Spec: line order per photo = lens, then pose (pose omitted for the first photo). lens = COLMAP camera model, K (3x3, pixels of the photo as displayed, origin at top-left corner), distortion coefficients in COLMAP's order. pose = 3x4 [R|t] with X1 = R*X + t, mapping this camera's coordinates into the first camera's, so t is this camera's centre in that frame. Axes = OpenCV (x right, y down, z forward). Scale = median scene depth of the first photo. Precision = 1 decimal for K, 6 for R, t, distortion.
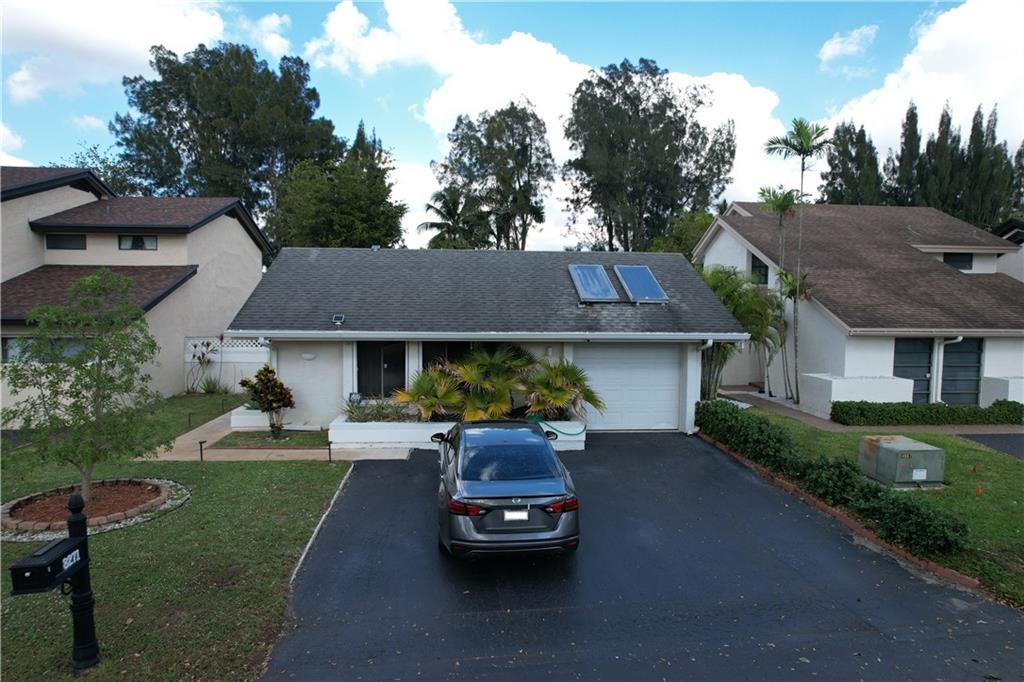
lens RADIAL K [[653.3, 0, 515.7], [0, 653.3, 338.7], [0, 0, 1]] dist [-0.077072, 0.067912]
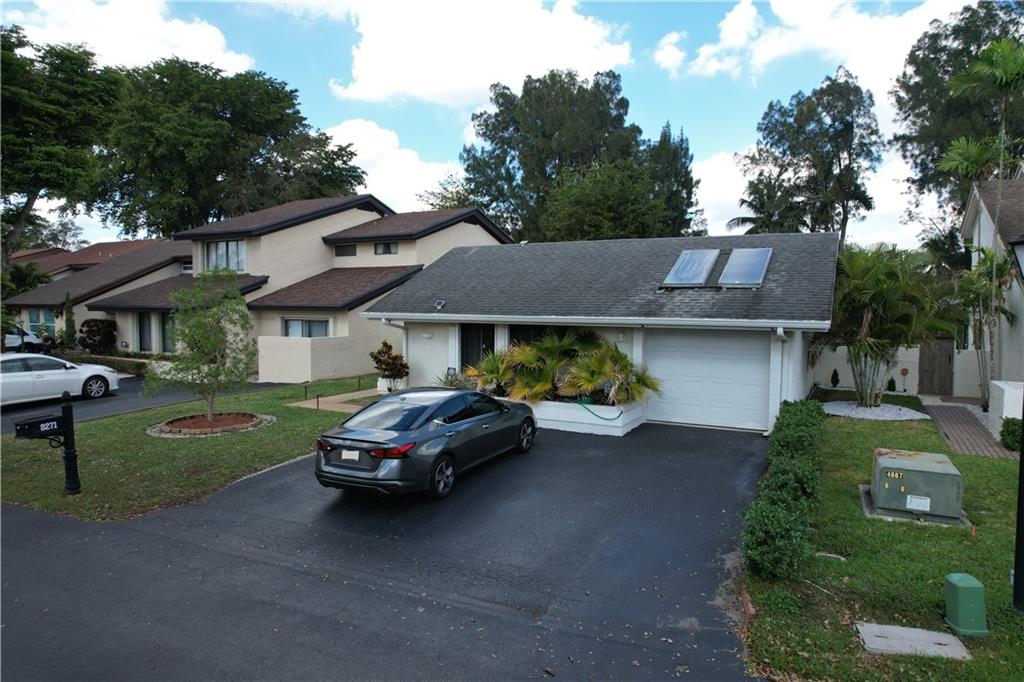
lens RADIAL K [[653.3, 0, 517.7], [0, 653.3, 339.1], [0, 0, 1]] dist [-0.077072, 0.067912]
pose [[0.838926, 0.027577, -0.543547, 0.338673], [-0.029686, 0.999547, 0.004893, 0.016199], [0.543436, 0.012031, 0.839365, 0.060124]]
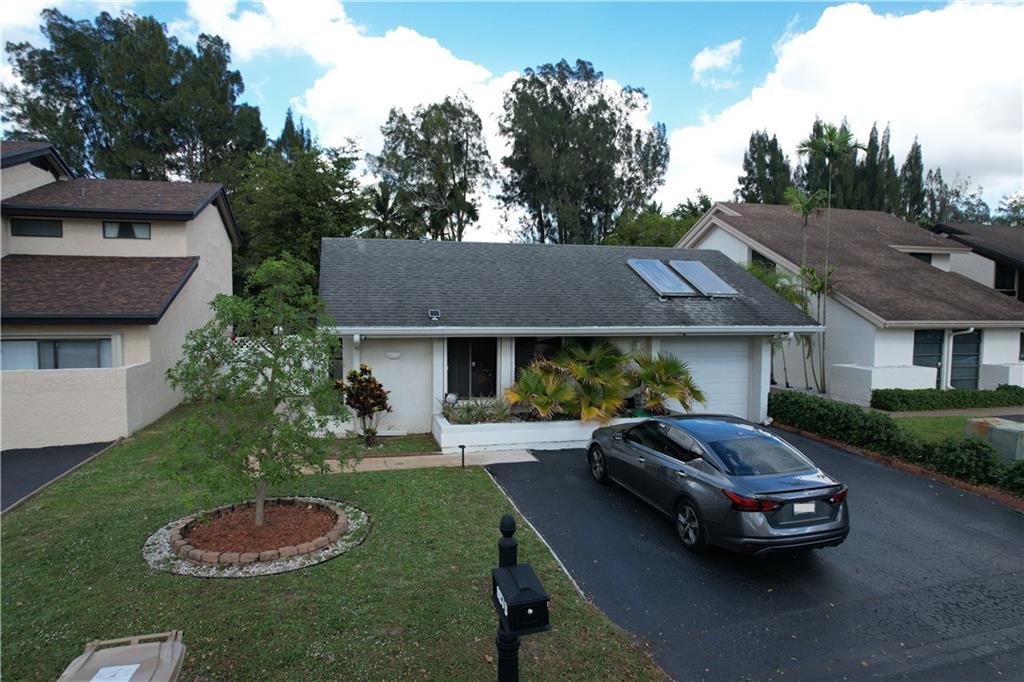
lens RADIAL K [[653.3, 0, 514.9], [0, 653.3, 341.0], [0, 0, 1]] dist [-0.077072, 0.067912]
pose [[0.984526, -0.012789, 0.174771, -0.223751], [0.012102, 0.999914, 0.004993, 0.003382], [-0.174820, -0.002801, 0.984597, 0.044605]]
